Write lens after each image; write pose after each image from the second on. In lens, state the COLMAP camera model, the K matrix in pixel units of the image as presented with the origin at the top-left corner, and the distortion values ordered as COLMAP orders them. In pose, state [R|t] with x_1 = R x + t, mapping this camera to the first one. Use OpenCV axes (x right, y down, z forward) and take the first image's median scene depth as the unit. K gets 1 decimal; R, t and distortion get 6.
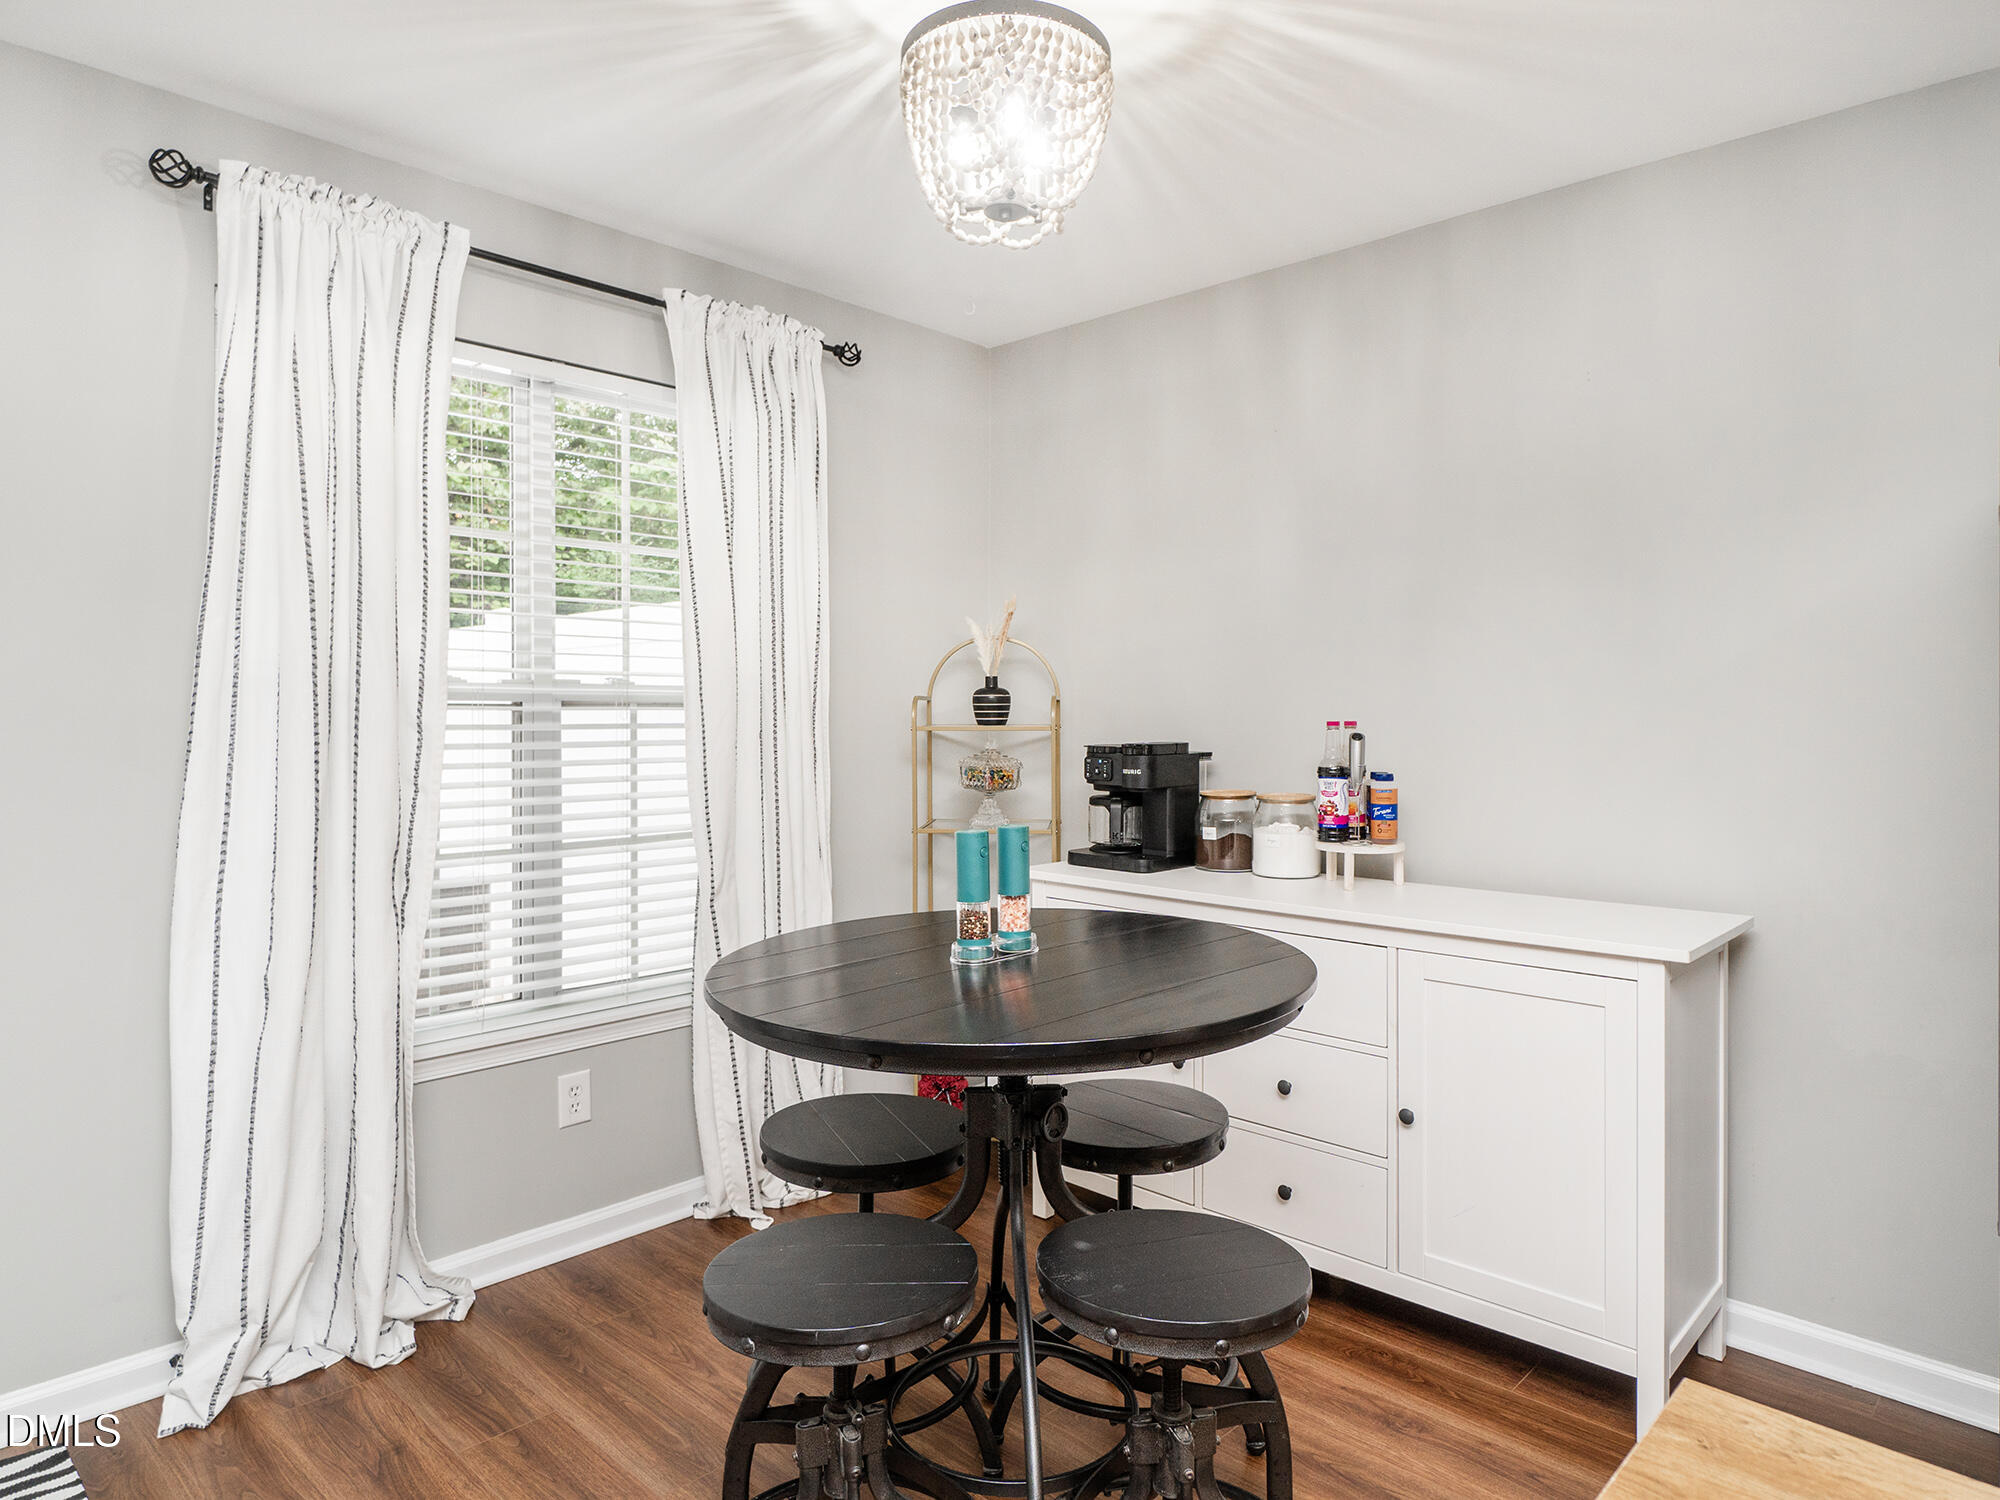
lens RADIAL K [[1169.8, 0, 1010.6], [0, 1169.8, 724.2], [0, 0, 1]] dist [-0.003247, 0.002890]
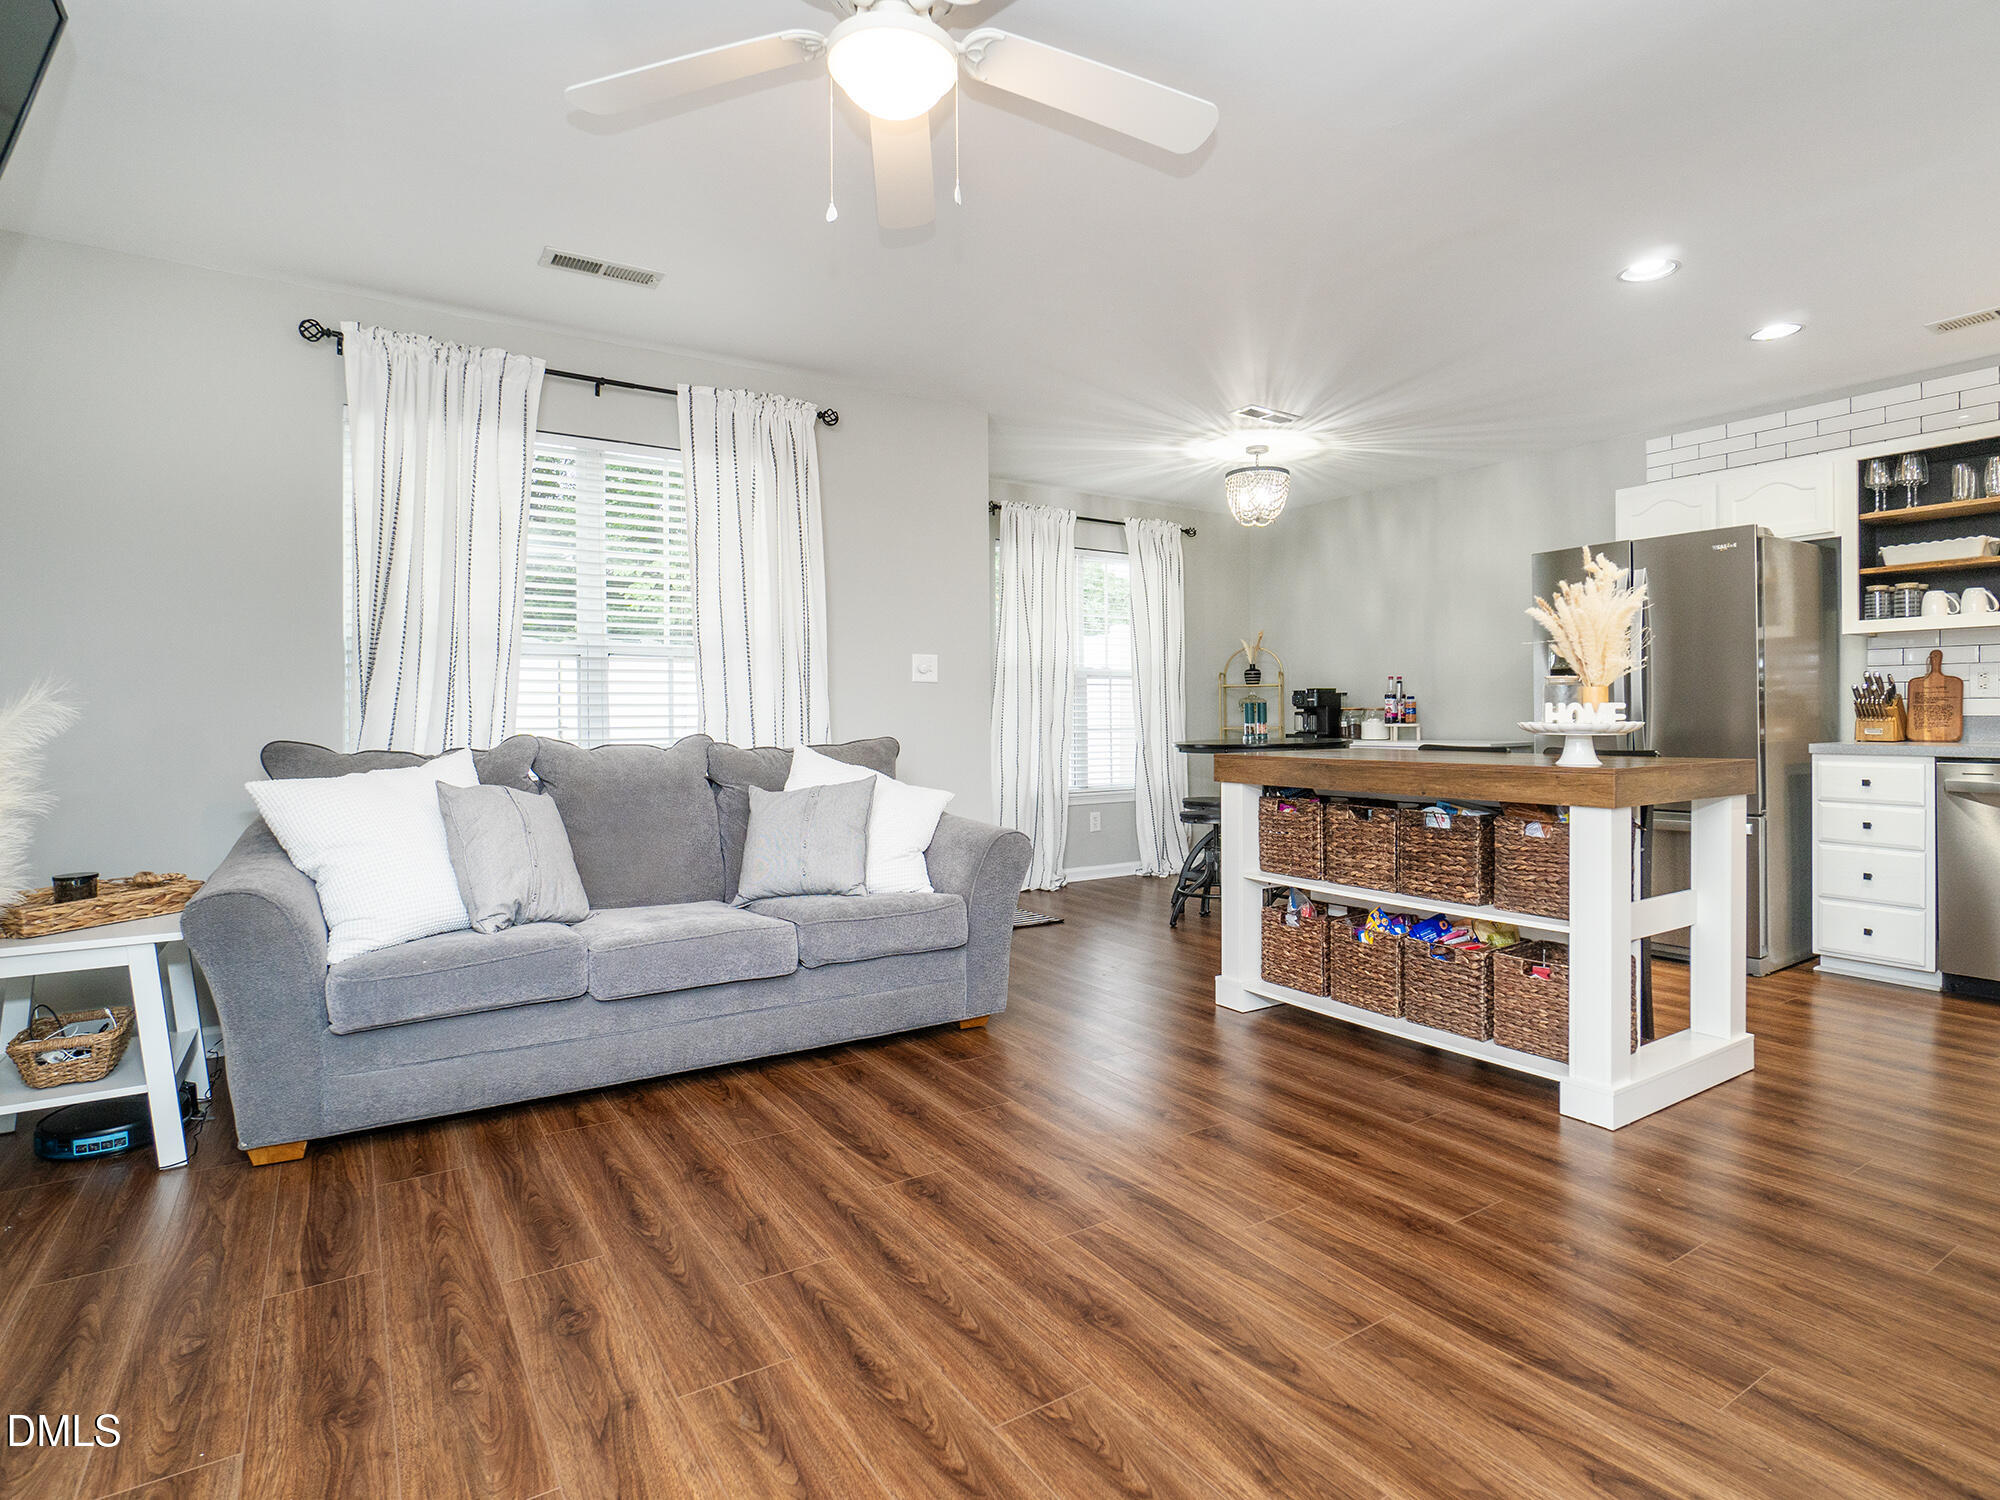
lens RADIAL K [[1040.5, 0, 1024.9], [0, 1040.5, 716.8], [0, 0, 1]] dist [-0.005092, -0.000094]
pose [[0.974553, -0.010059, -0.223931, 0.005382], [0.007414, 0.999892, -0.012650, 0.100581], [0.224034, 0.010668, 0.974523, -1.292523]]
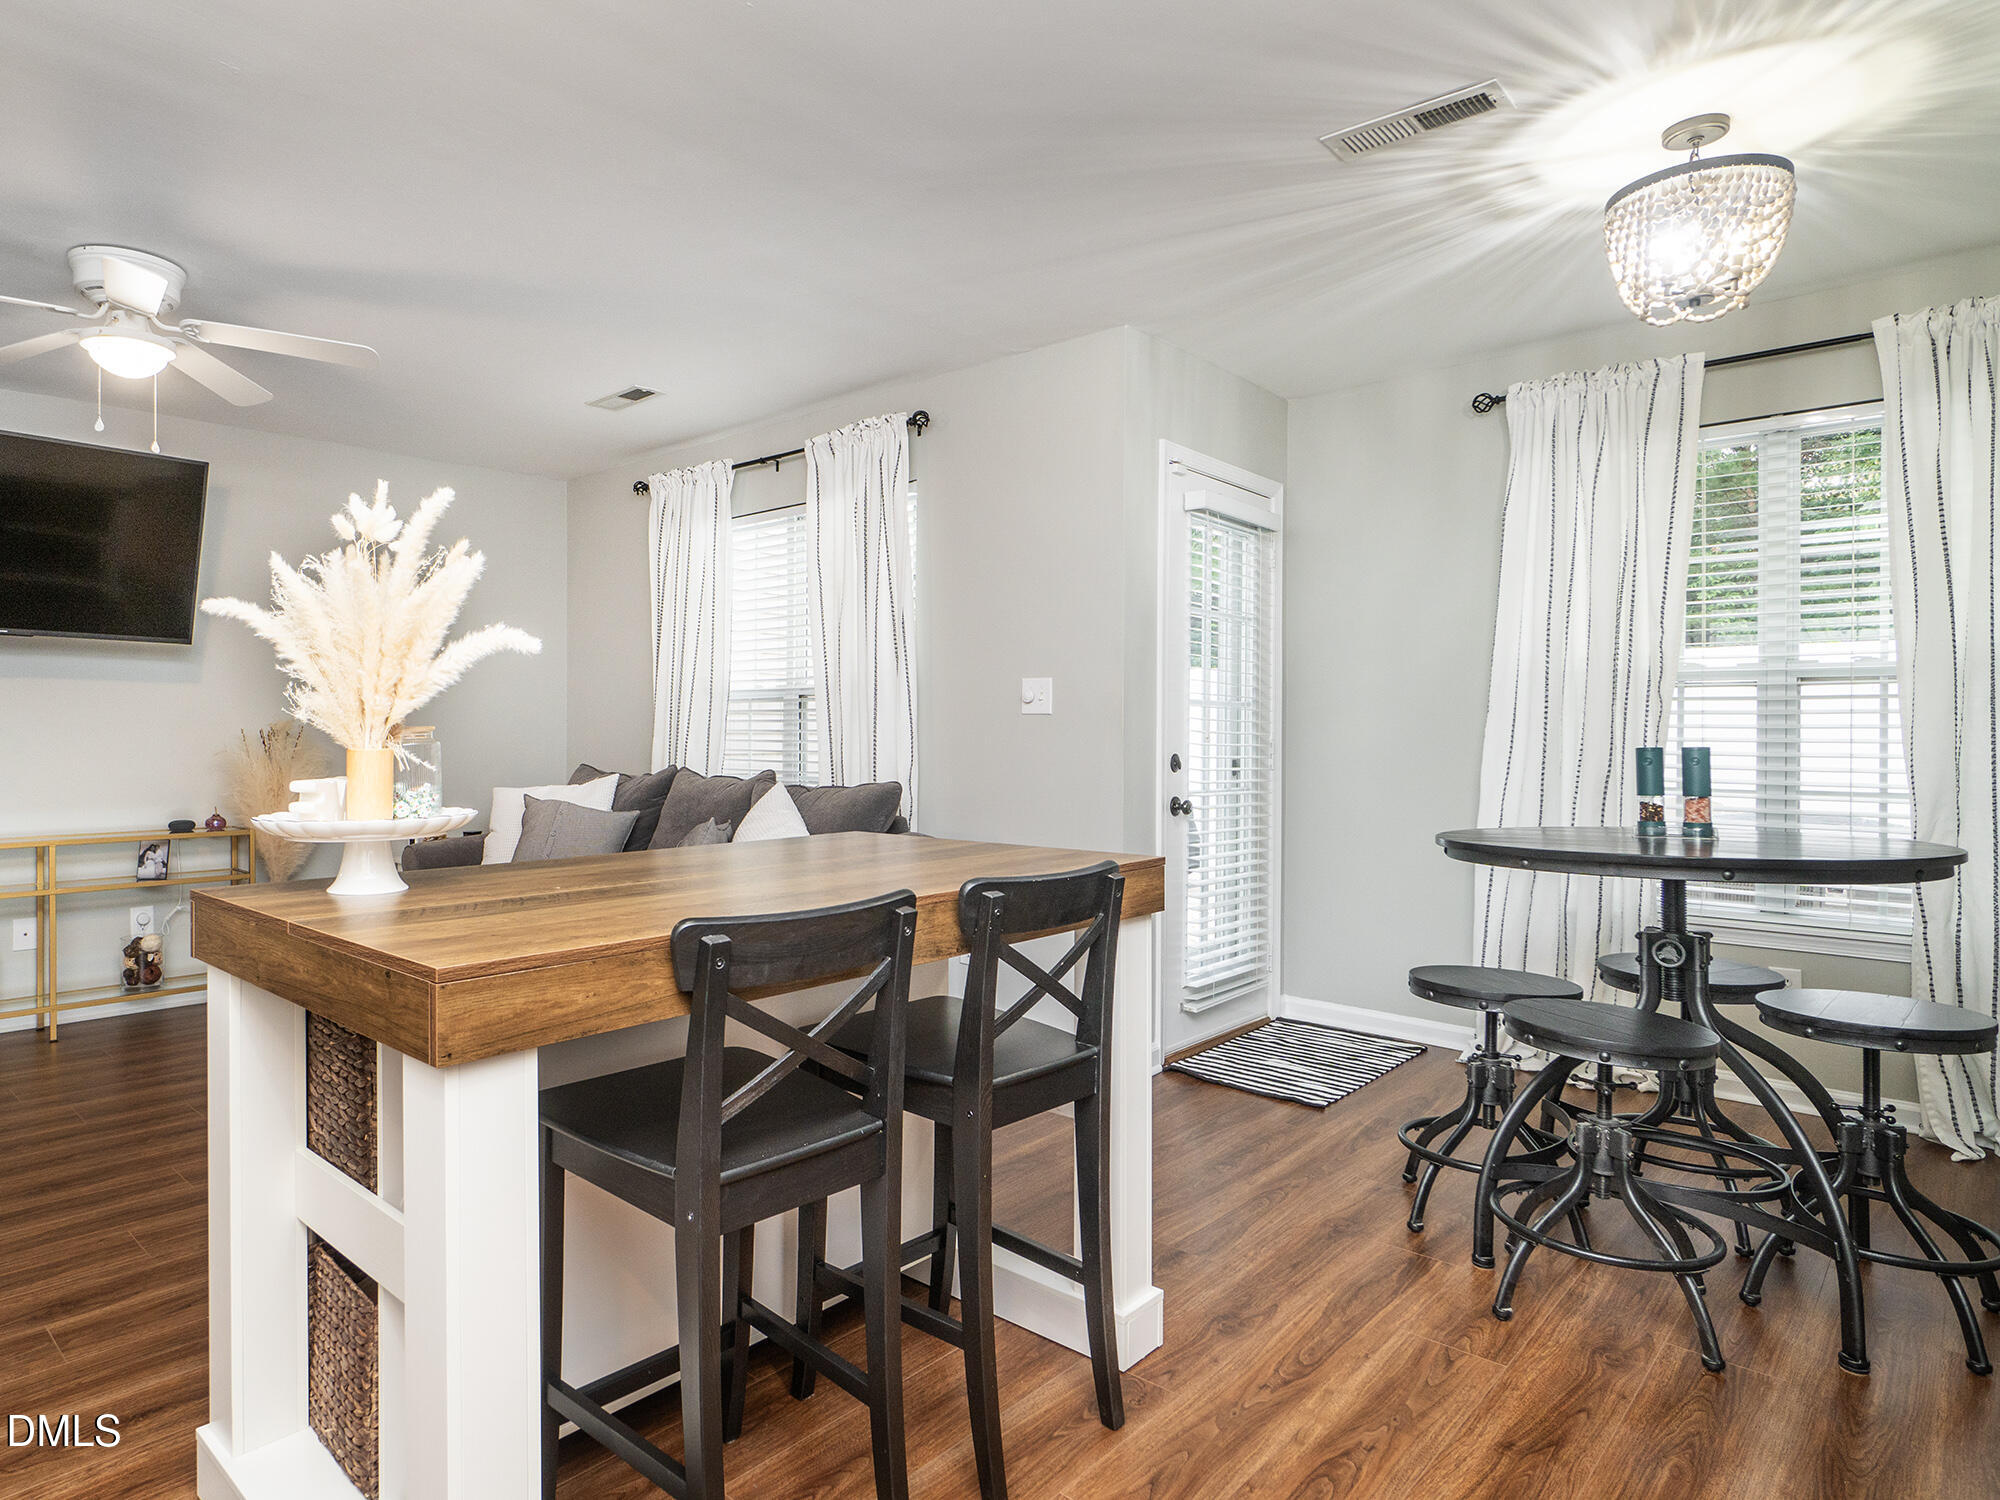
lens RADIAL K [[1169.8, 0, 867.8], [0, 1169.8, 741.4], [0, 0, 1]] dist [-0.003247, 0.002890]
pose [[-0.025619, 0.011535, -0.999605, 0.873381], [-0.011206, 0.999867, 0.011825, 0.045424], [0.999609, 0.011504, -0.025486, 0.025507]]
